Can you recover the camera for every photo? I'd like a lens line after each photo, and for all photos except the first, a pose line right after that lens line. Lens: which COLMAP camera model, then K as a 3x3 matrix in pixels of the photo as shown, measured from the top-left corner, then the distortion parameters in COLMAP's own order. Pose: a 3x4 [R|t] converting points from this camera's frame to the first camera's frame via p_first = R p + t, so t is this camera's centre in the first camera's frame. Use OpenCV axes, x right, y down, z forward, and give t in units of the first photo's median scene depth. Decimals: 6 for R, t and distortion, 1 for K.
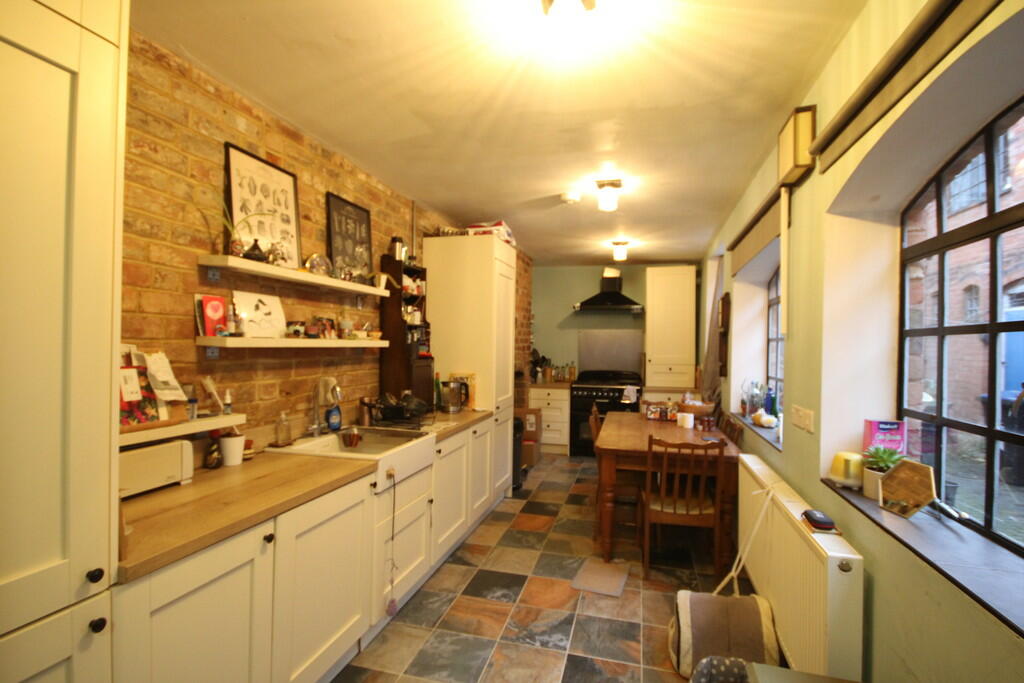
lens RADIAL K [[461.9, 0, 529.0], [0, 461.9, 345.3], [0, 0, 1]] dist [-0.031057, -0.000279]
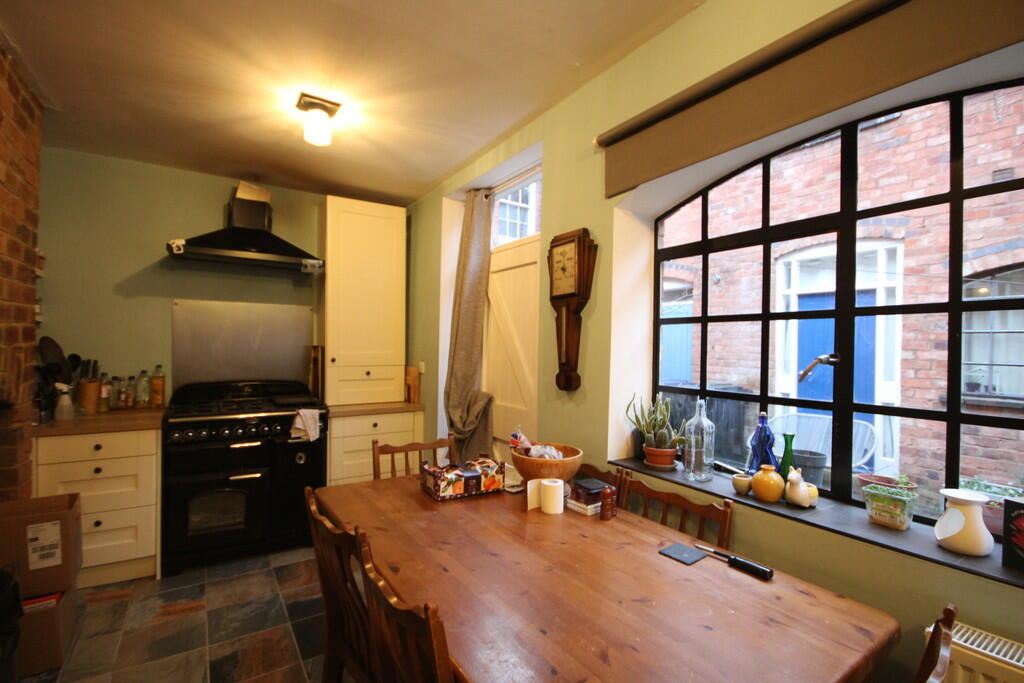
lens RADIAL K [[461.9, 0, 529.0], [0, 461.9, 345.3], [0, 0, 1]] dist [-0.031057, -0.000279]
pose [[0.654877, -0.004308, 0.755723, -0.007002], [-0.007563, 0.999896, 0.012253, 0.007064], [-0.755698, -0.013740, 0.654776, 0.456900]]
